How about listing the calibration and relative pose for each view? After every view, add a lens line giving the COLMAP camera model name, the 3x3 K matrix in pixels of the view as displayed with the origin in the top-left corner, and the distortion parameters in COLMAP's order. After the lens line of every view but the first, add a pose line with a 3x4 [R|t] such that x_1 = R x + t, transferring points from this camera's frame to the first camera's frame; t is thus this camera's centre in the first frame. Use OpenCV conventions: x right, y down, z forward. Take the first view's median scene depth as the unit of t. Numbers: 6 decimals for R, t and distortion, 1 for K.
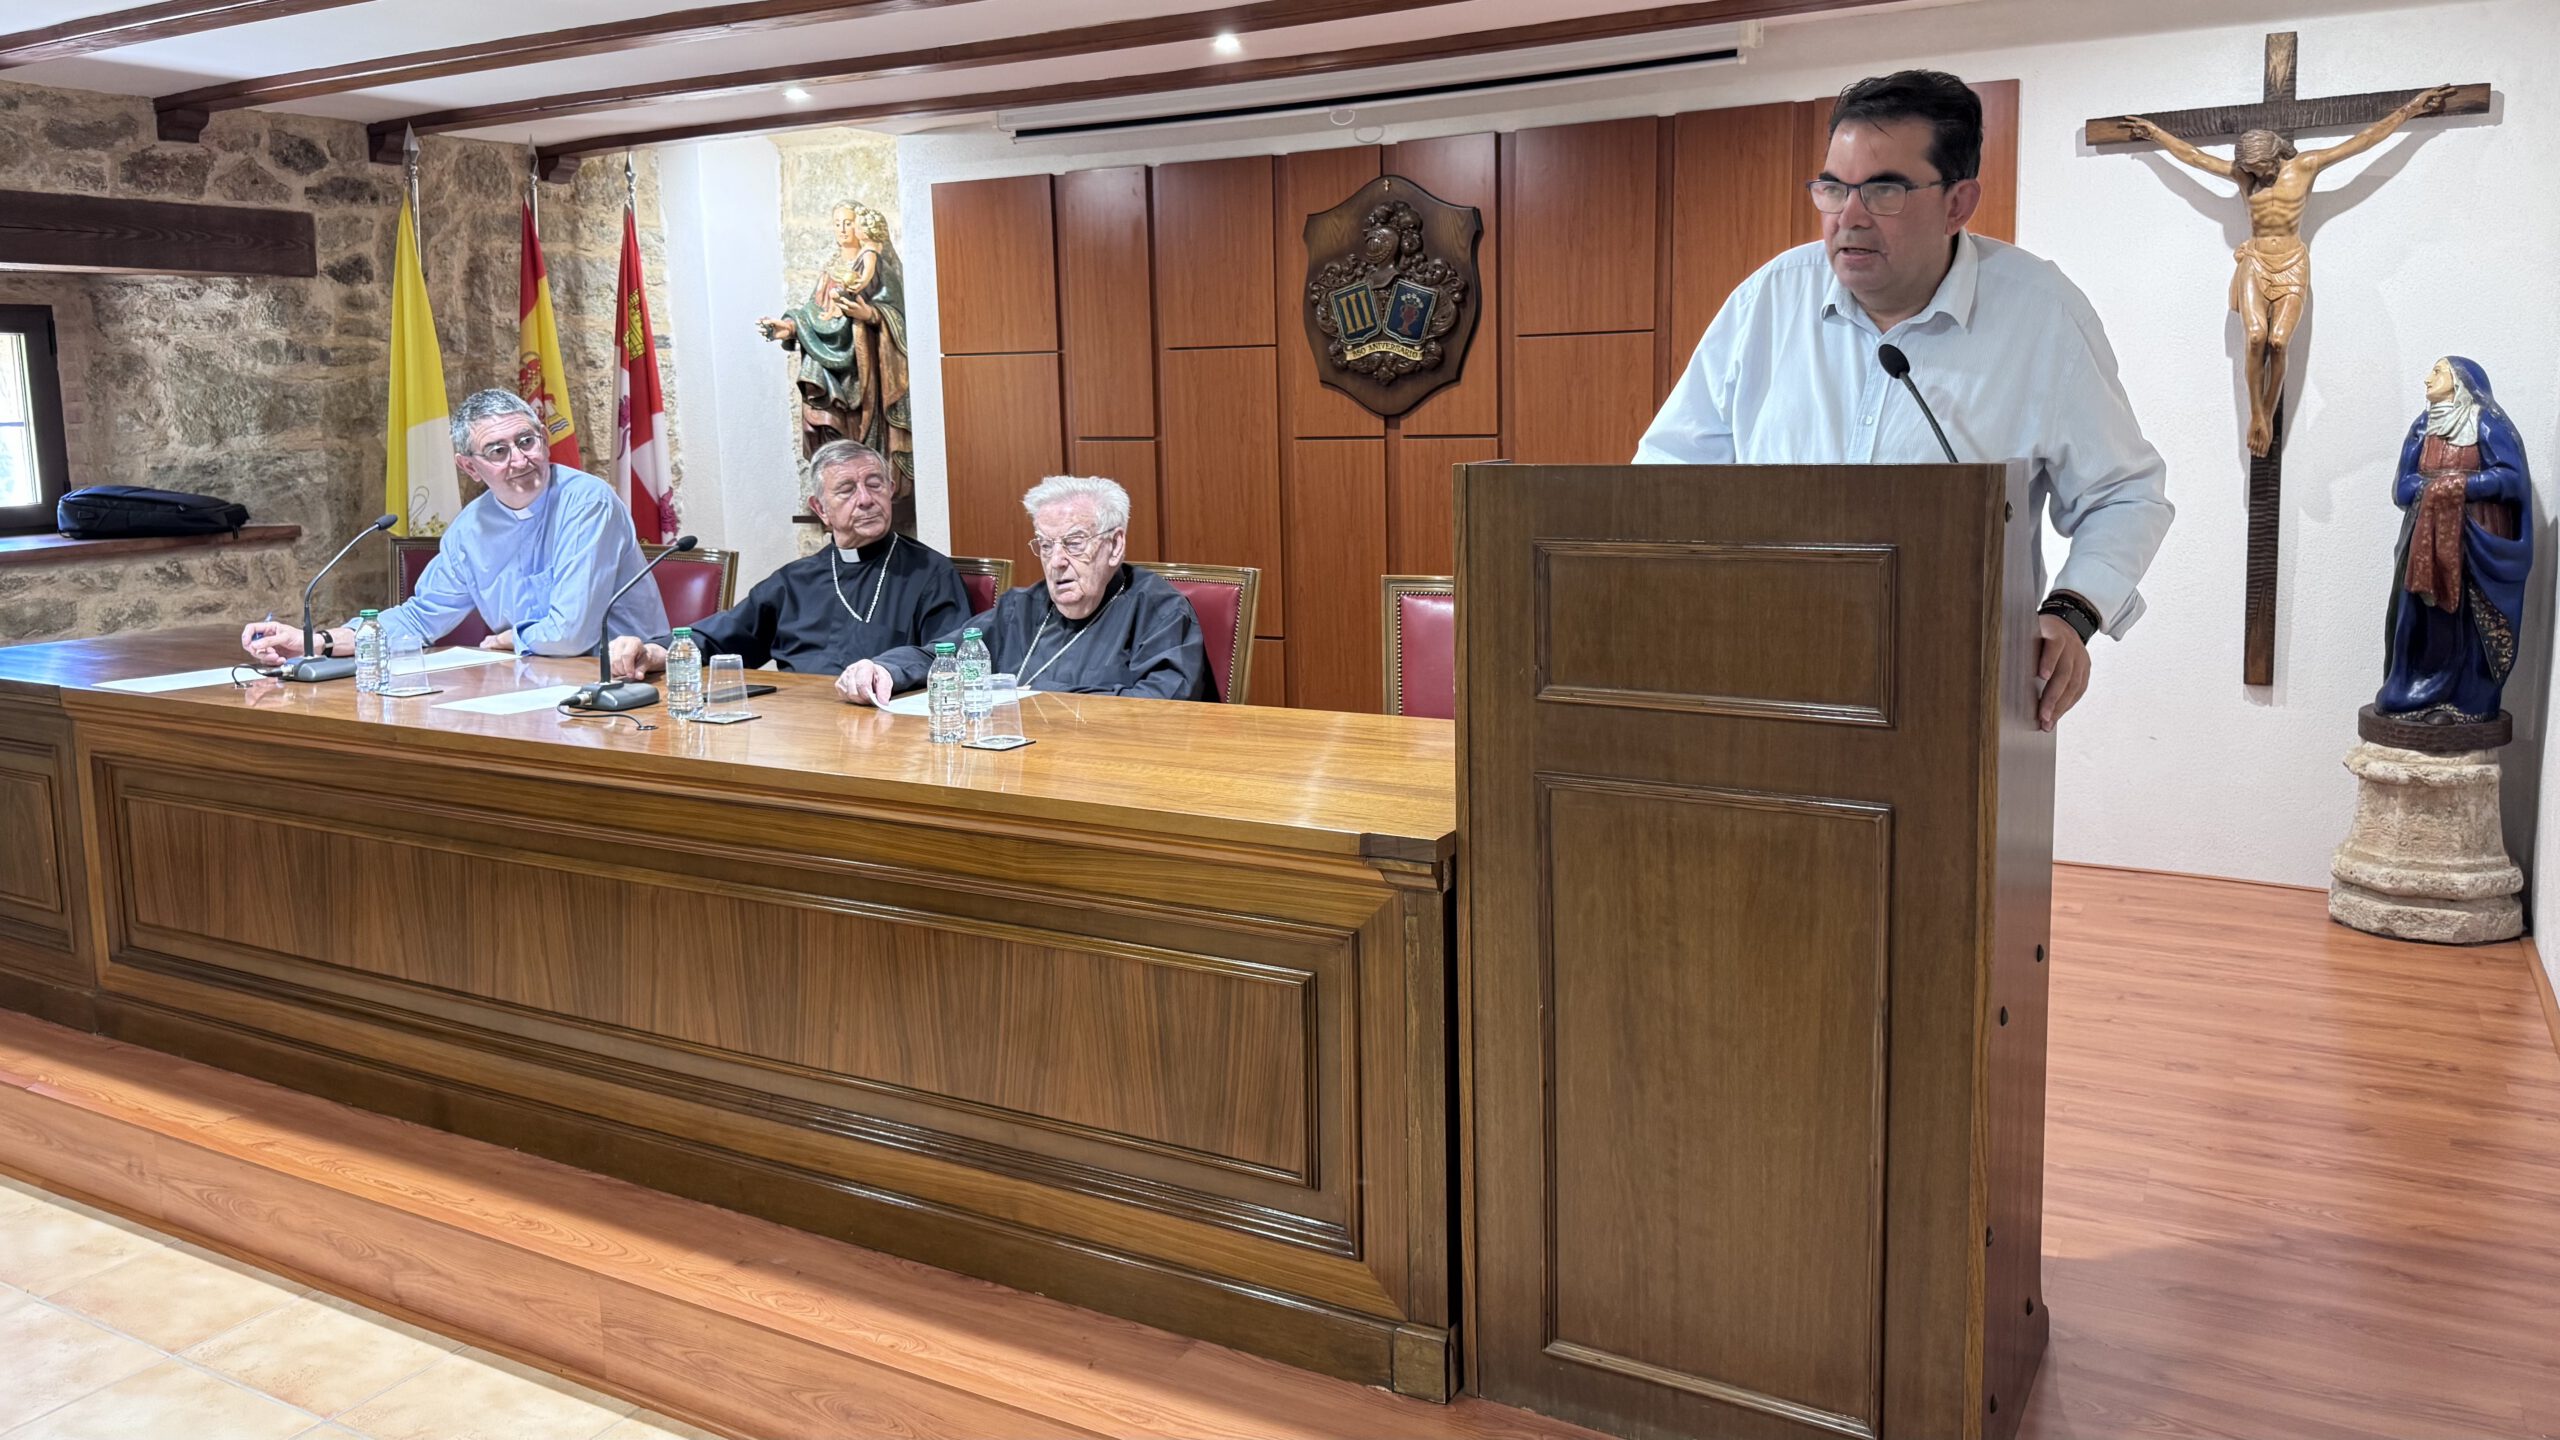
lens RADIAL K [[1794.0, 0, 1277.9], [0, 1794.0, 647.4], [0, 0, 1]] dist [0.115185, -0.126924]
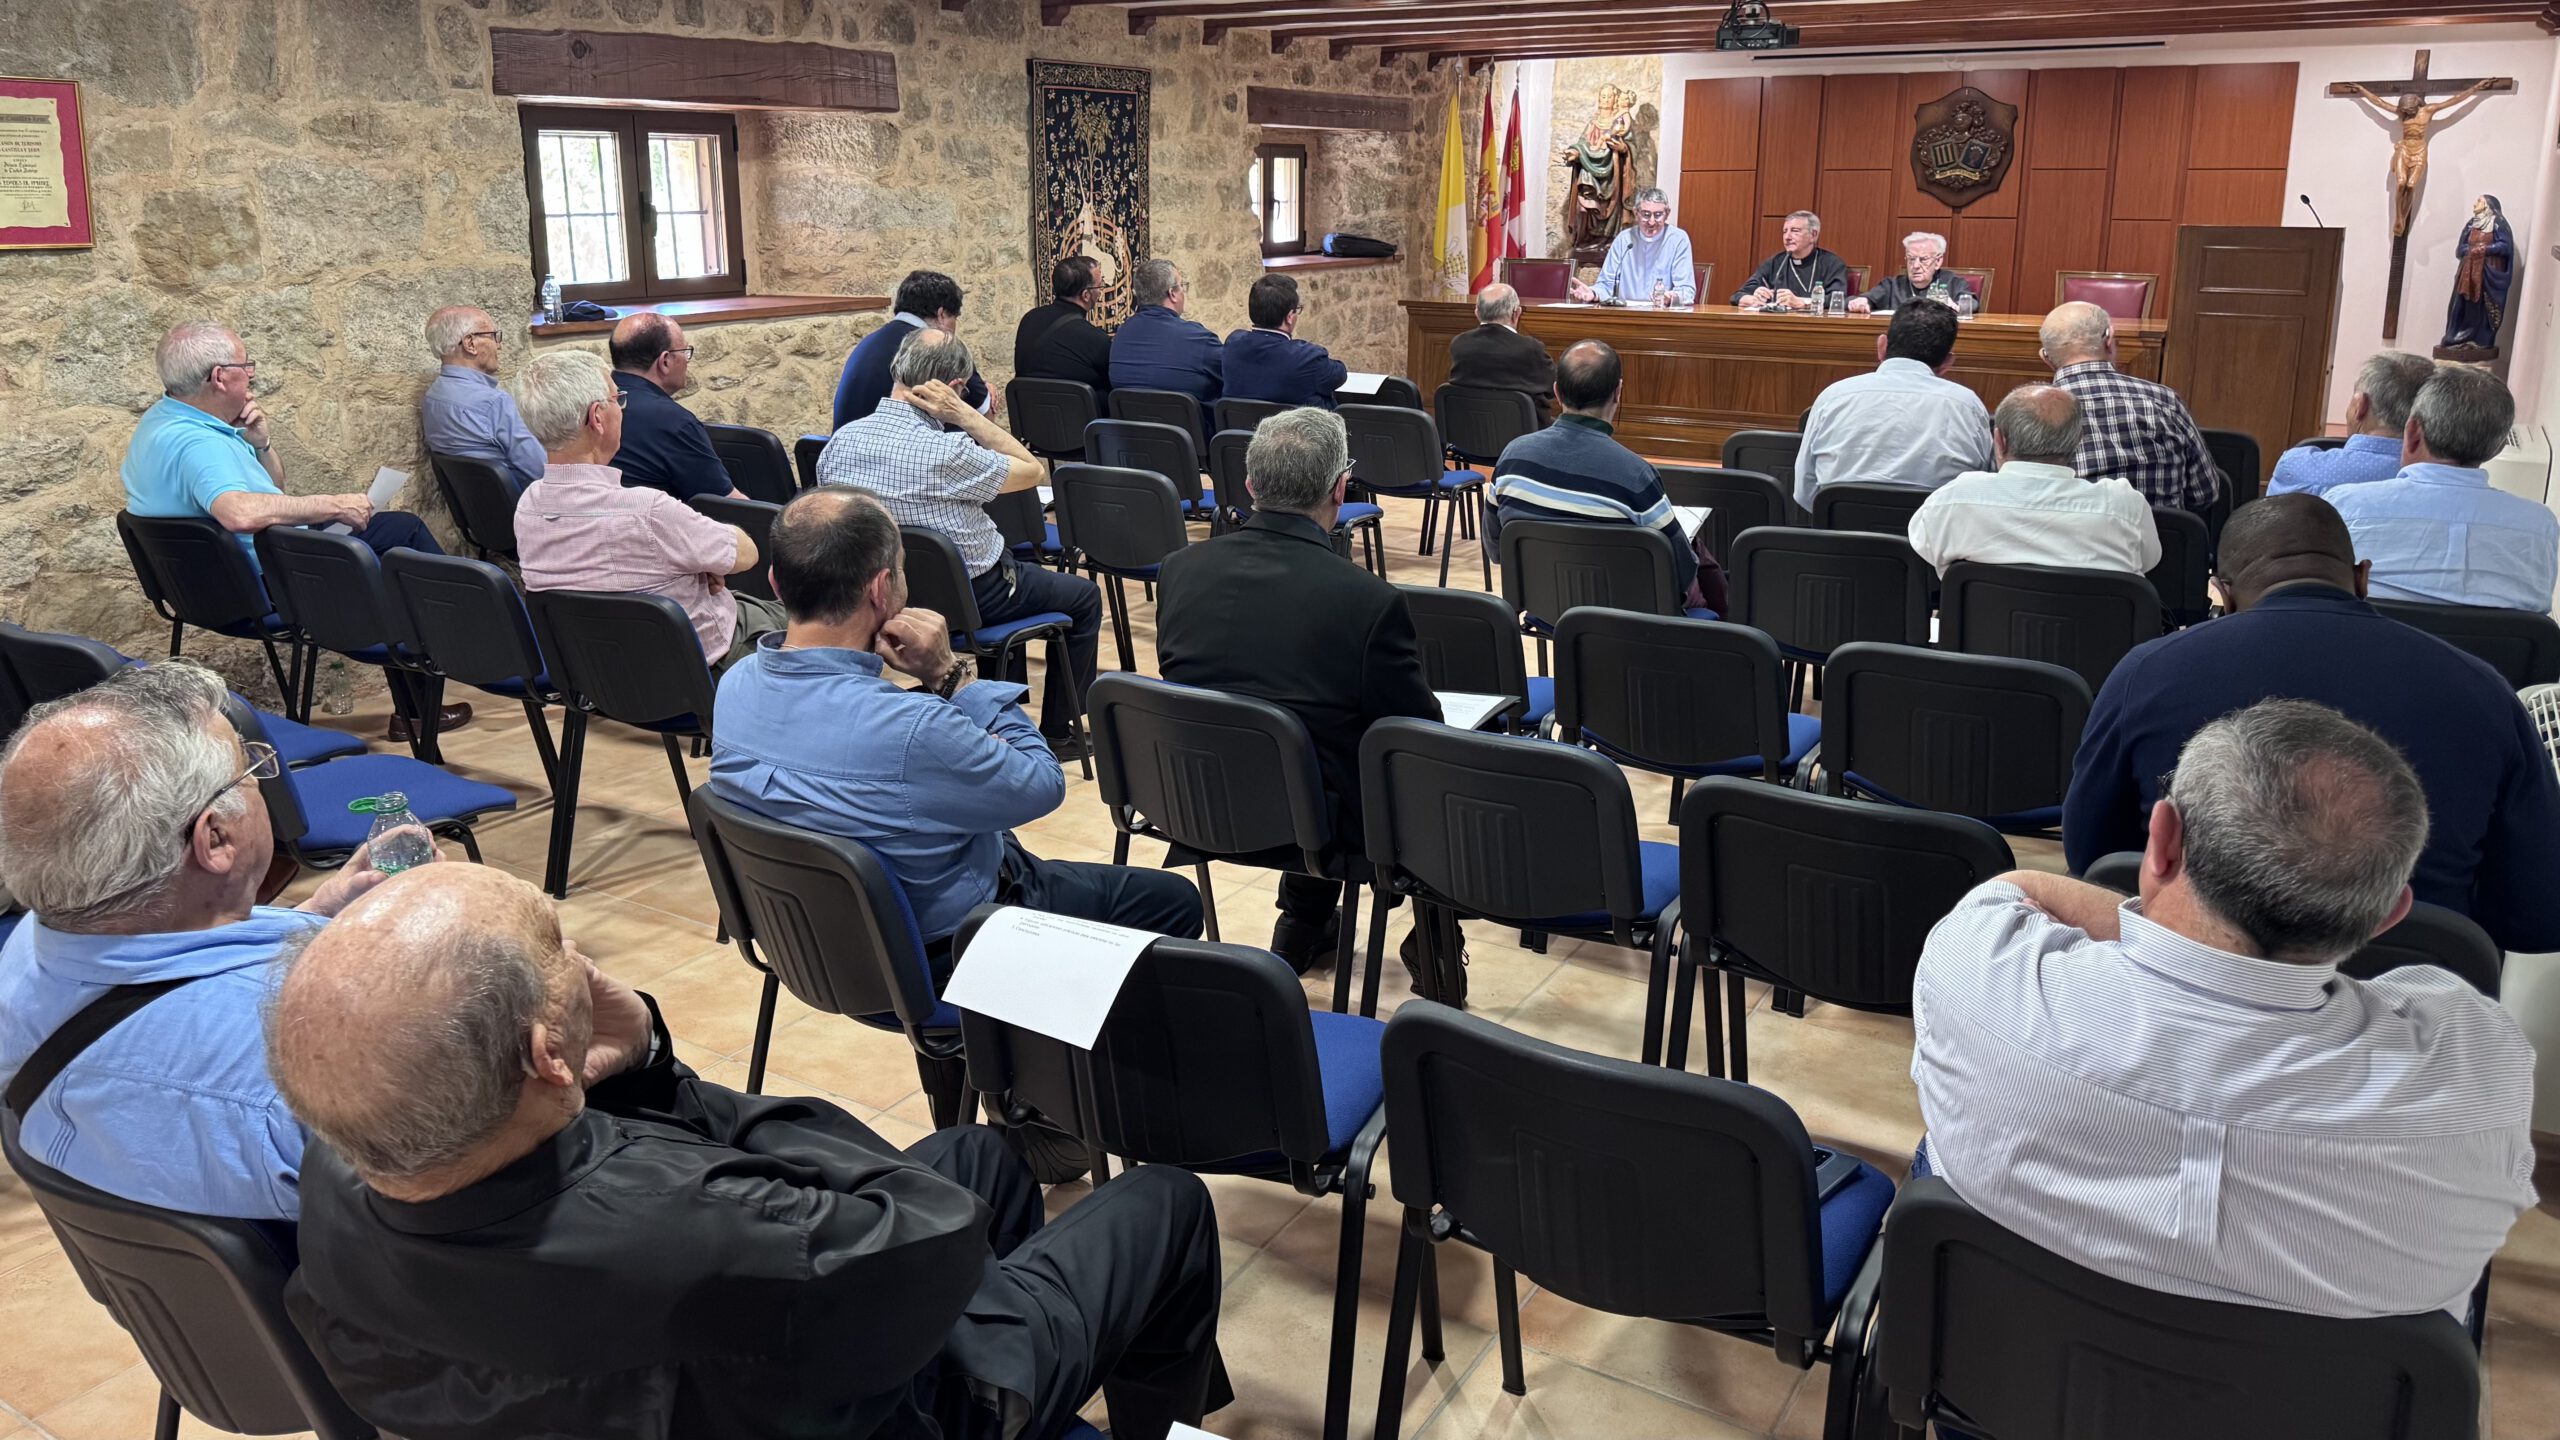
lens RADIAL K [[1795.2, 0, 1221.0], [0, 1795.2, 609.1], [0, 0, 1]] dist [0.003052, -0.022688]
pose [[0.997405, 0.032427, -0.064285, -0.600750], [-0.026416, 0.995385, 0.092251, 0.150163], [0.066980, -0.090314, 0.993658, -1.055715]]
